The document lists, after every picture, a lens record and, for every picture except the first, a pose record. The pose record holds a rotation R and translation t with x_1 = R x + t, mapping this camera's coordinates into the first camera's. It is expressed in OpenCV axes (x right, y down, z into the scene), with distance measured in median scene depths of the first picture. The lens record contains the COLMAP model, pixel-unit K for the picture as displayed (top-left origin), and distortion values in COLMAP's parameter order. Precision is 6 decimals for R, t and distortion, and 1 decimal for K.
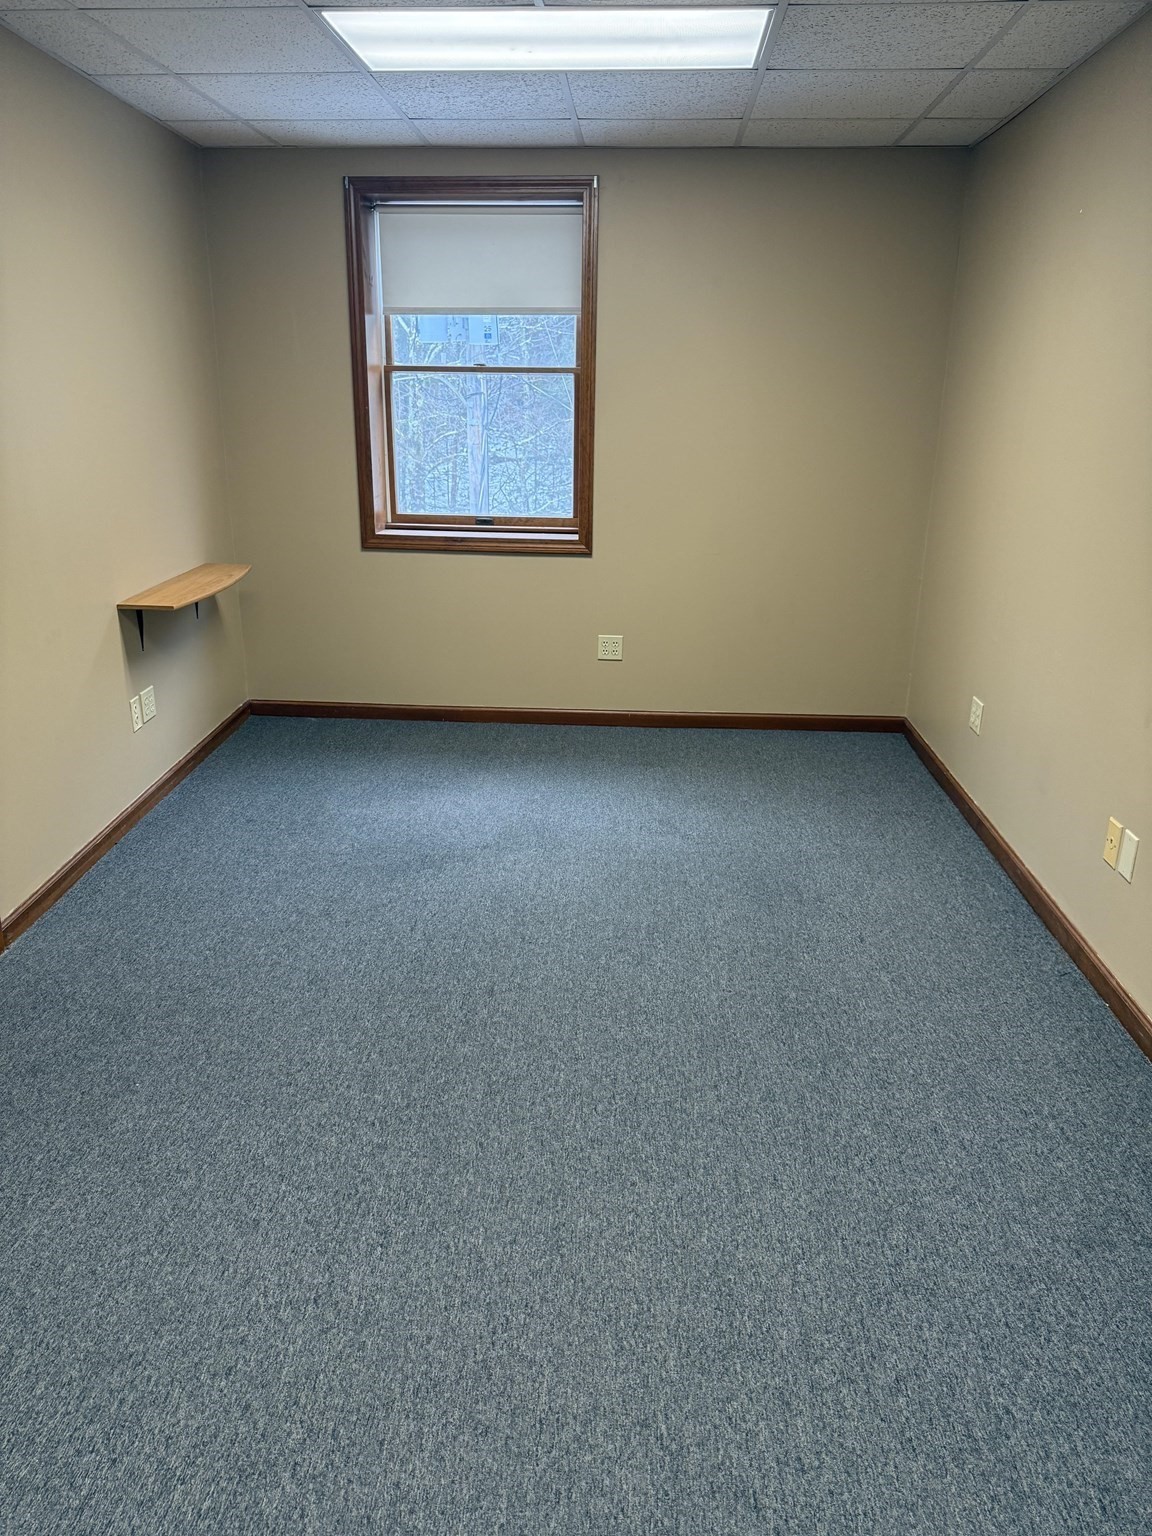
lens RADIAL K [[1082.9, 0, 572.6], [0, 1082.9, 767.5], [0, 0, 1]] dist [0.085457, -0.124374]
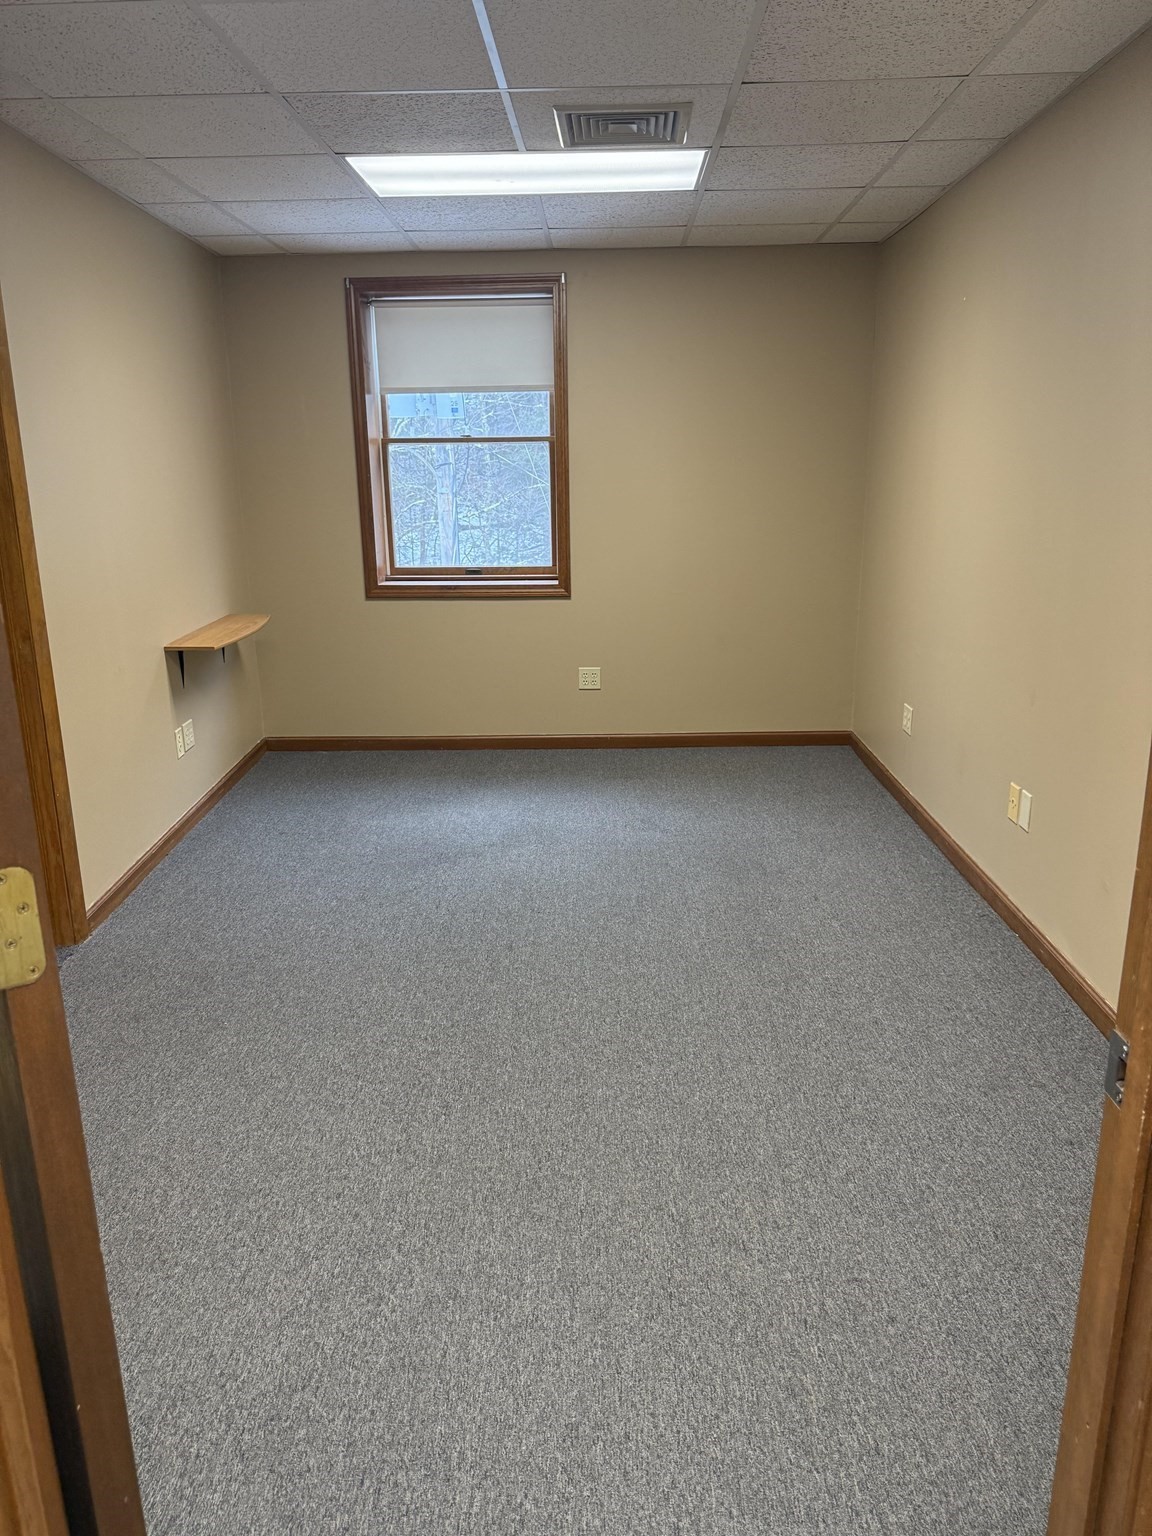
lens RADIAL K [[1074.2, 0, 576.3], [0, 1074.2, 766.3], [0, 0, 1]] dist [0.139352, -0.275932]
pose [[0.998830, -0.035601, 0.032721, -0.032077], [0.037394, 0.997735, -0.055911, 0.072018], [-0.030656, 0.057069, 0.997899, -0.189137]]
